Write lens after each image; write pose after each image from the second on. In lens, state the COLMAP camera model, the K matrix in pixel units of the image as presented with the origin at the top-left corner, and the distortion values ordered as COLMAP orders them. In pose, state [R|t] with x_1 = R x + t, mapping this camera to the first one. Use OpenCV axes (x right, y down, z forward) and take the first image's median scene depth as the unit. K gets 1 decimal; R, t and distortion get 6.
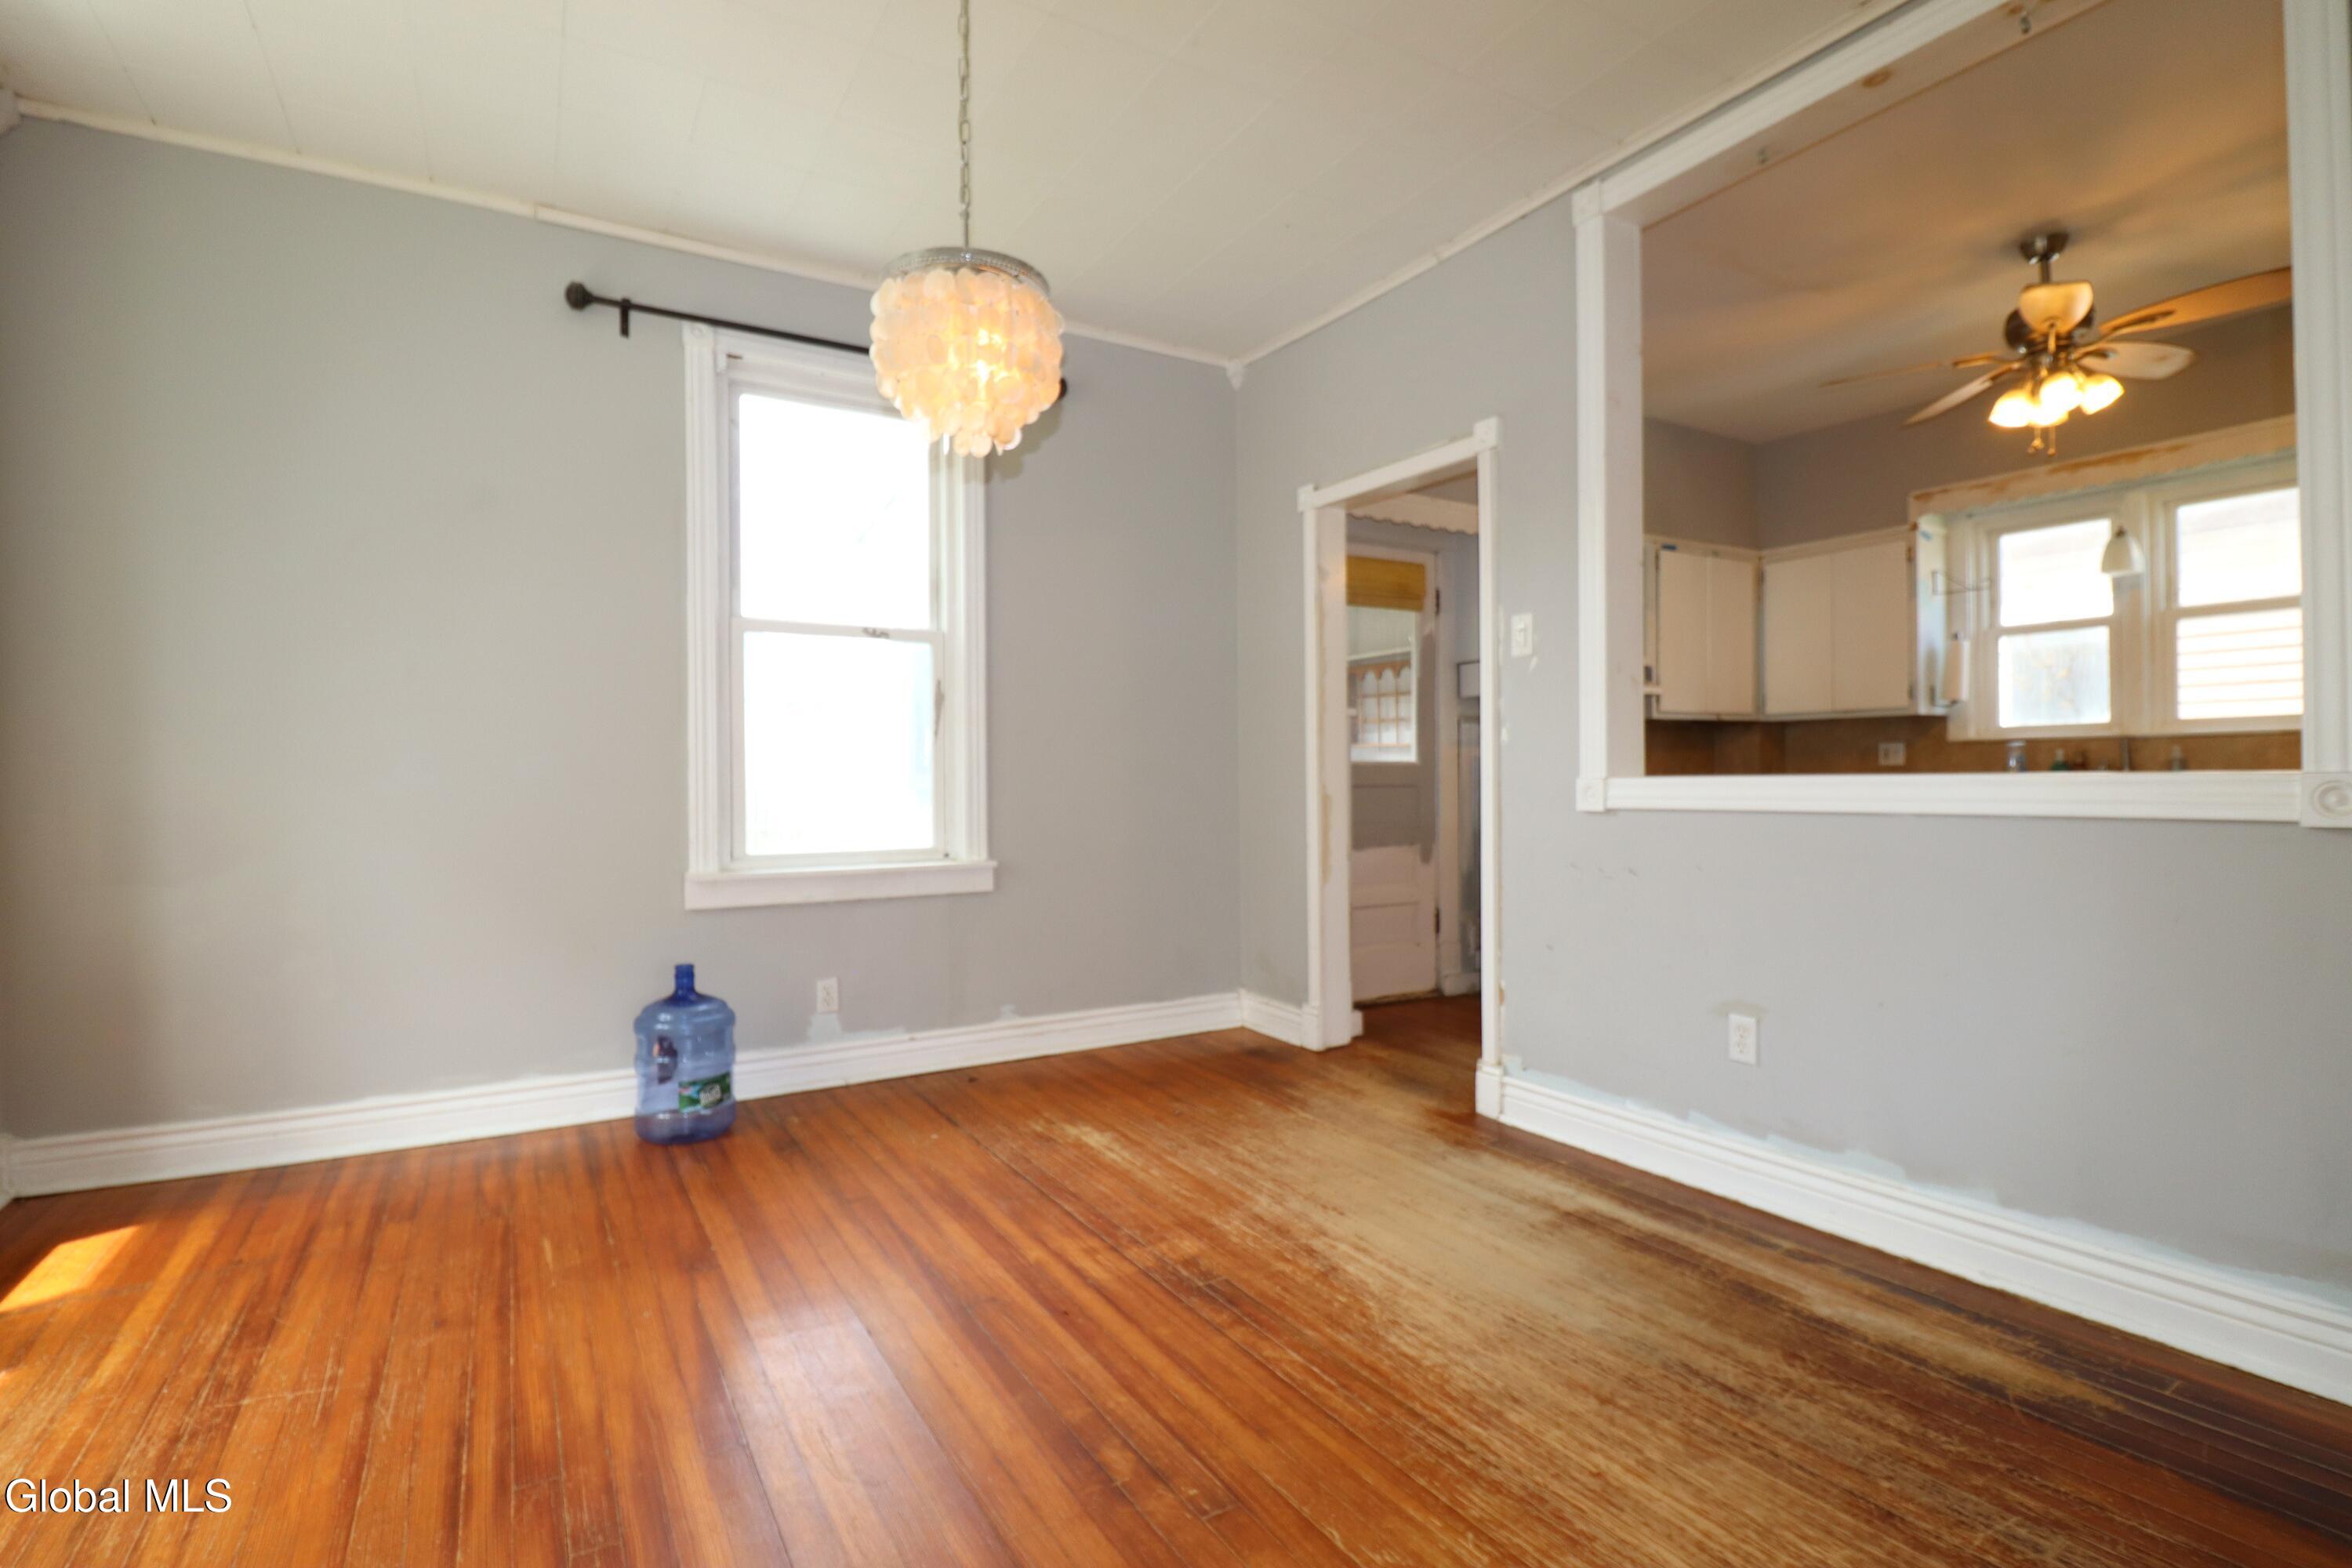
lens RADIAL K [[1087.7, 0, 1168.0], [0, 1087.7, 785.2], [0, 0, 1]] dist [-0.002630, -0.011534]
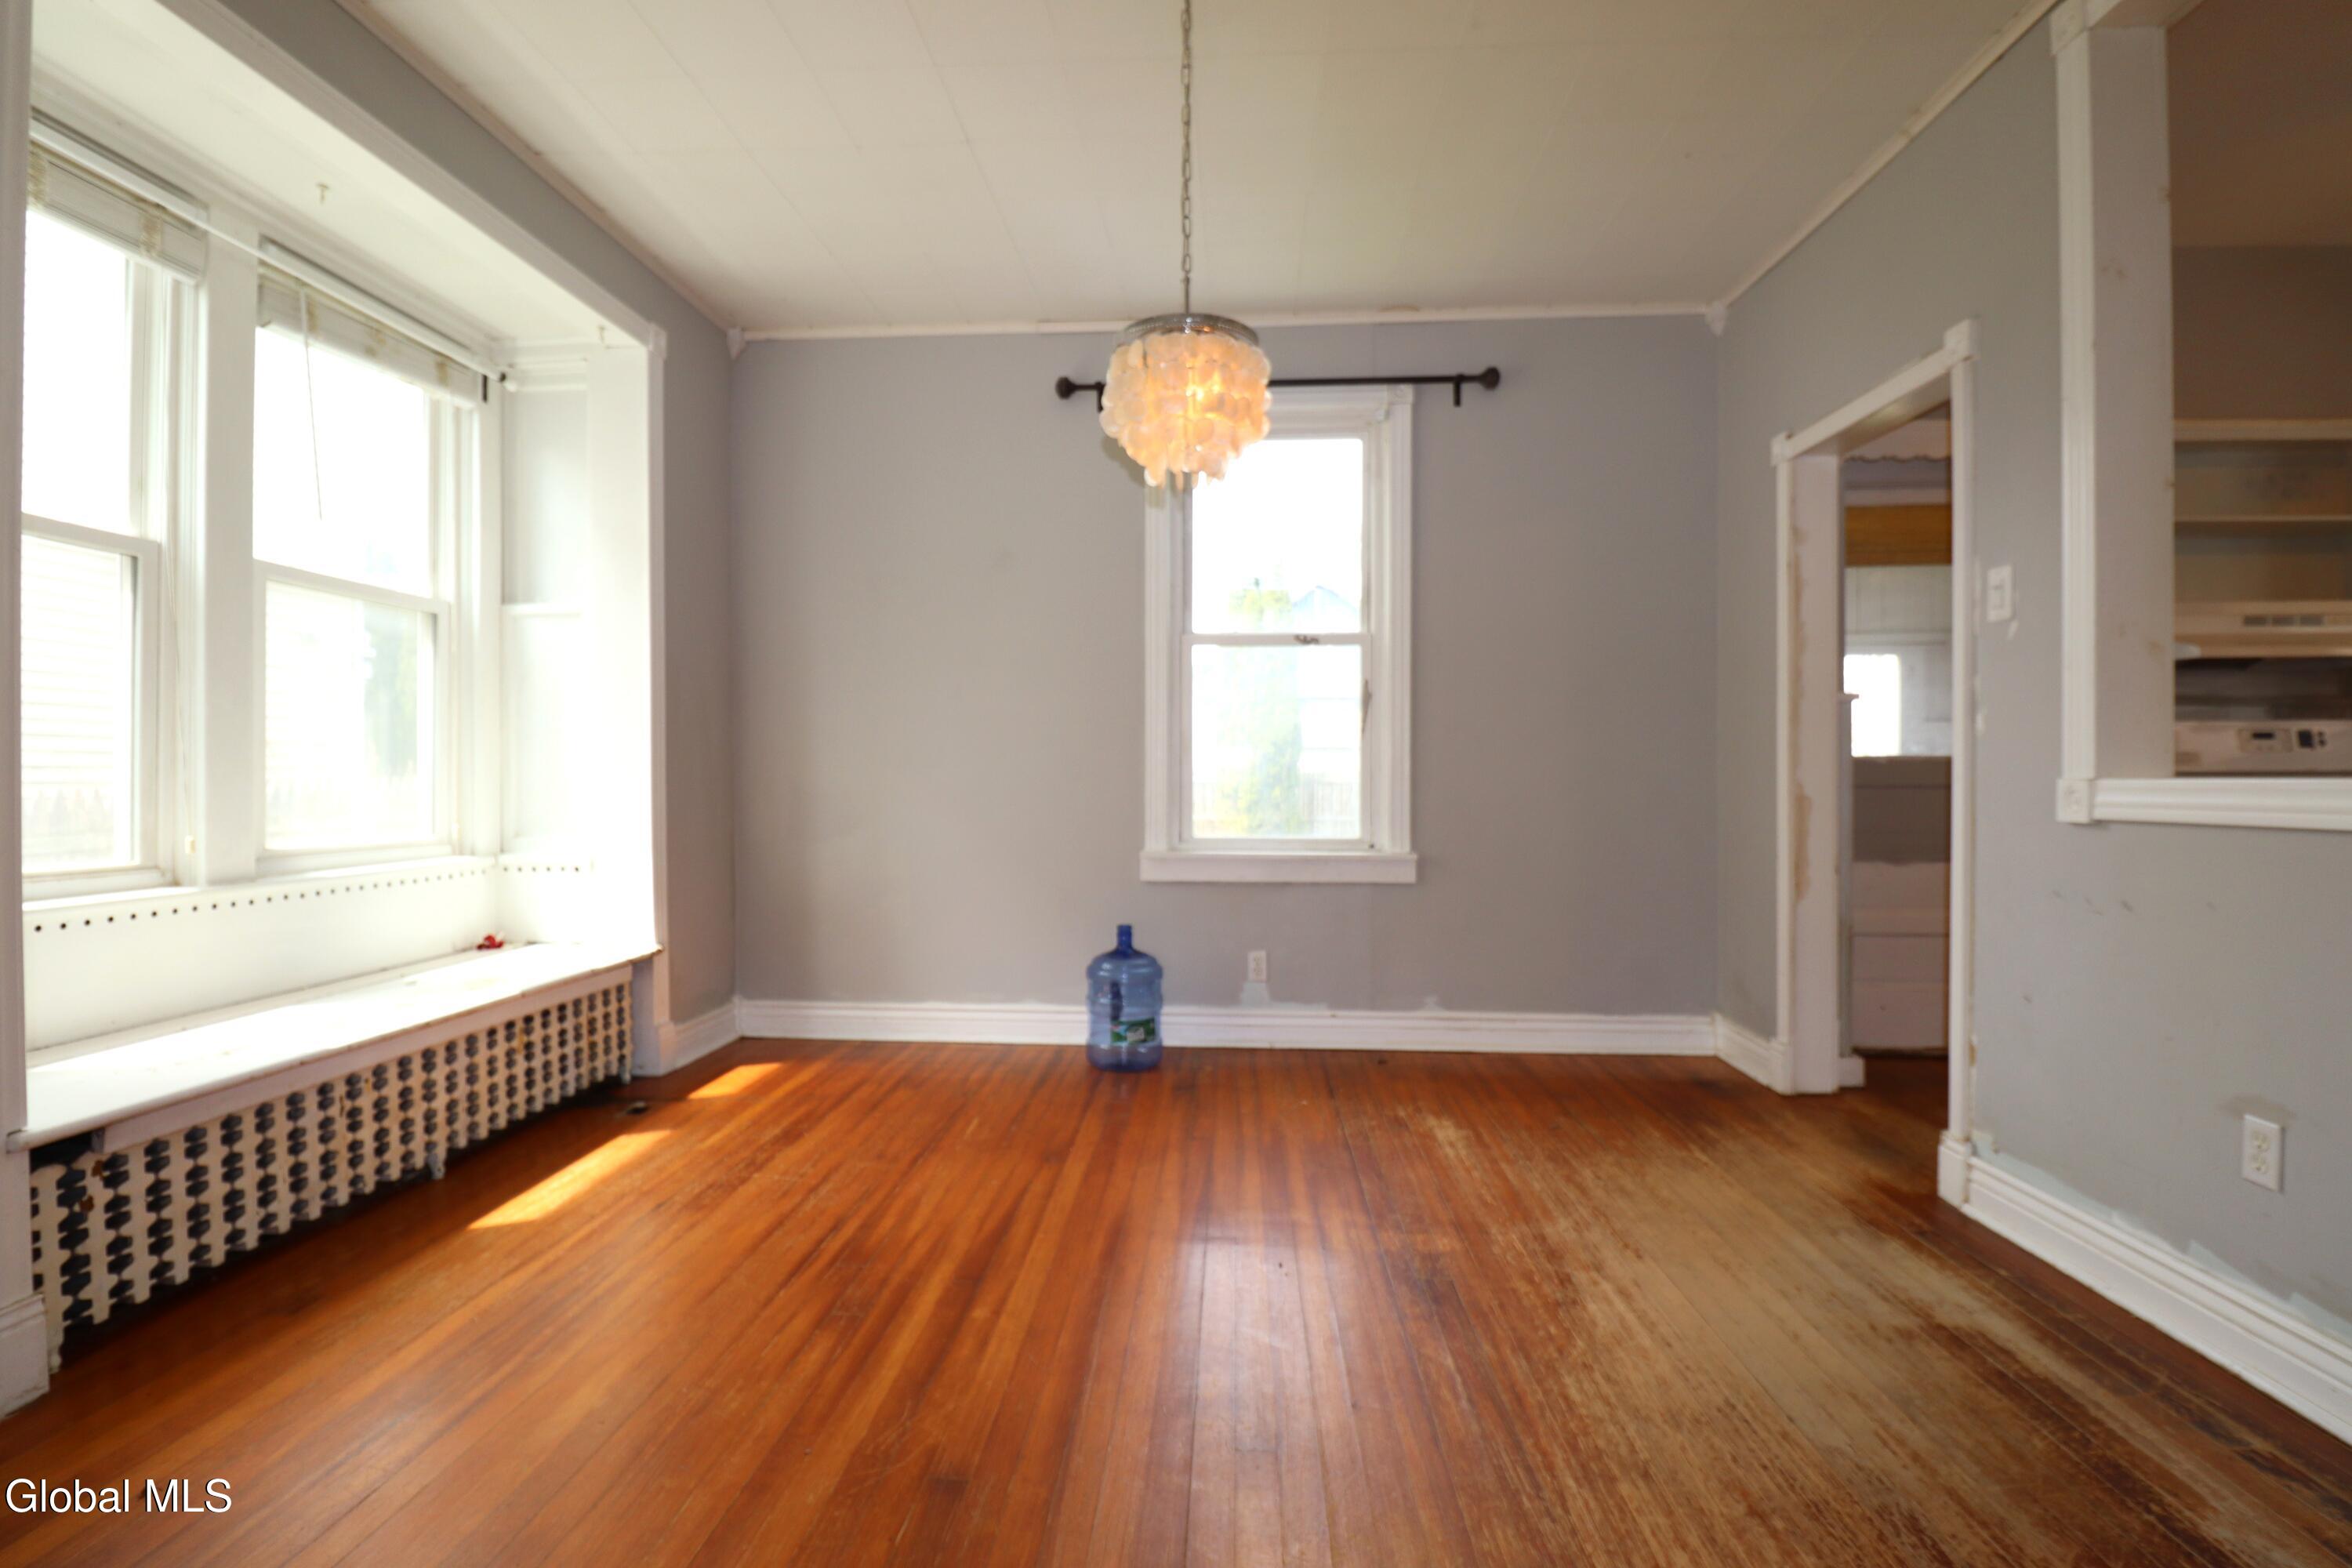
lens RADIAL K [[1087.7, 0, 1166.5], [0, 1087.7, 784.6], [0, 0, 1]] dist [-0.002630, -0.011534]
pose [[0.825093, 0.012649, -0.564856, 0.260733], [-0.009992, 0.999920, 0.007795, -0.001573], [0.564909, -0.000787, 0.825153, 0.024185]]
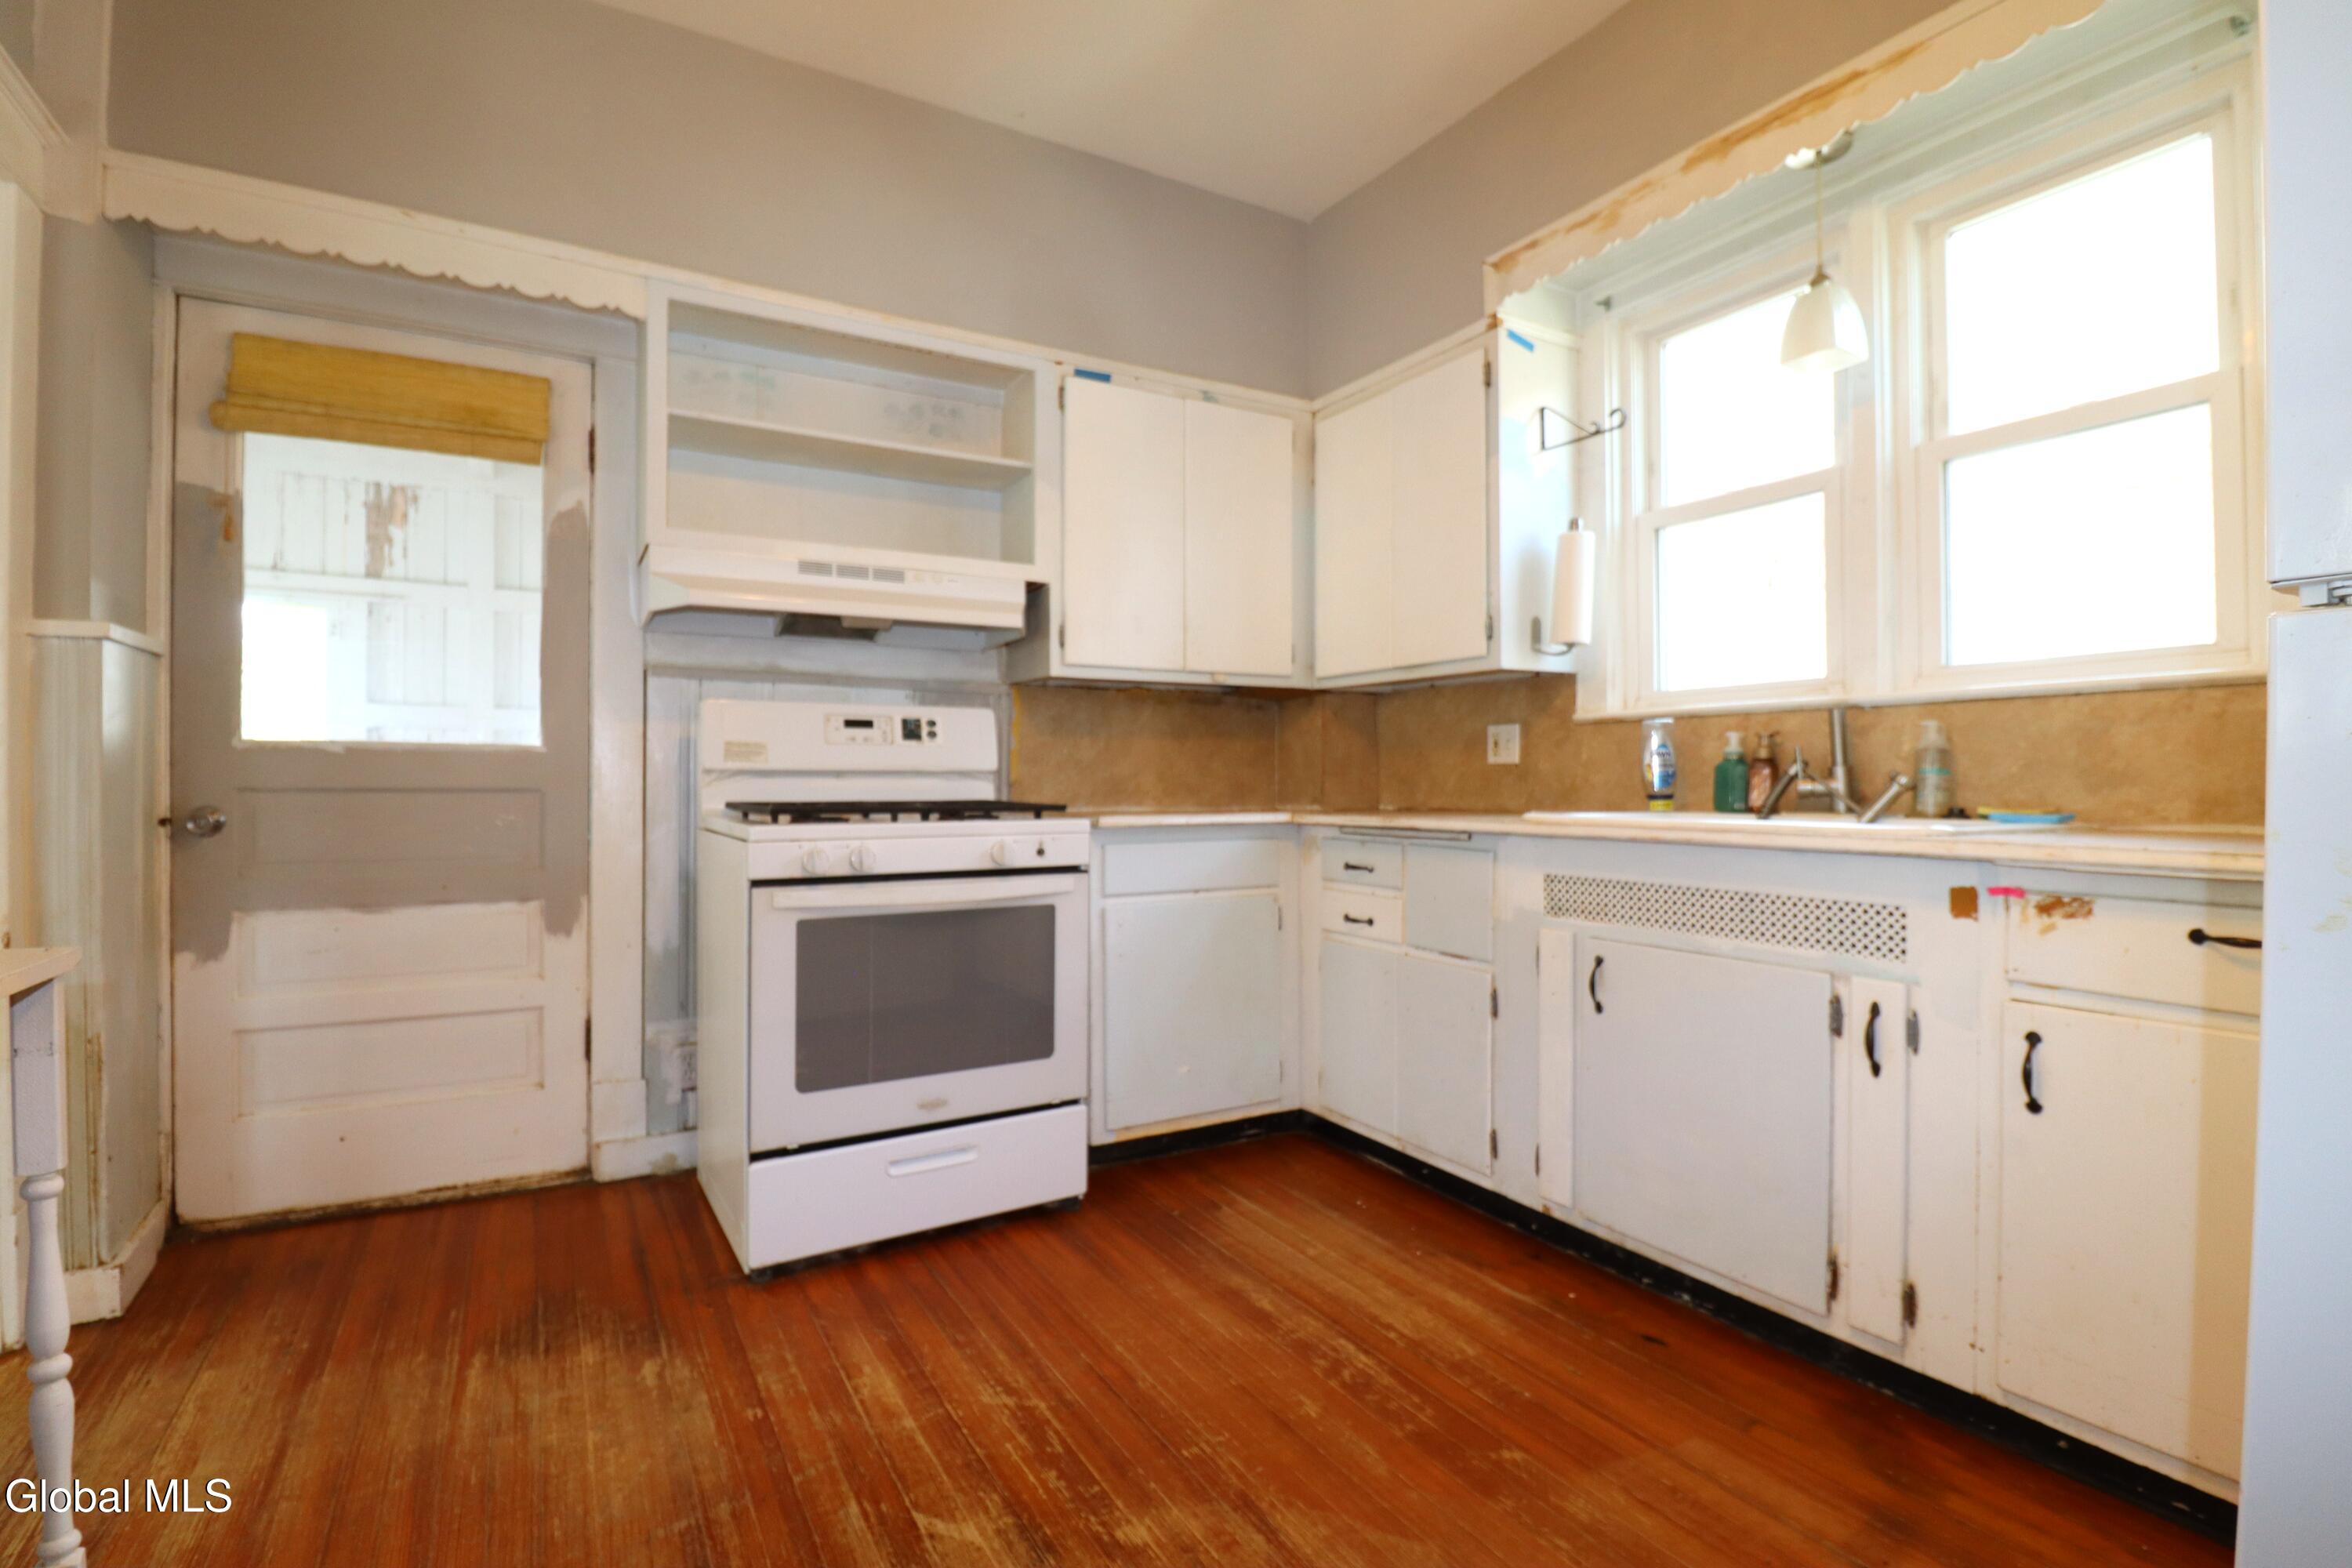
lens RADIAL K [[1087.7, 0, 1165.5], [0, 1087.7, 785.6], [0, 0, 1]] dist [-0.002630, -0.011534]
pose [[0.999846, 0.010333, -0.014169, 0.814025], [-0.010417, 0.999929, -0.005862, -0.002739], [0.014108, 0.006009, 0.999882, 0.694390]]
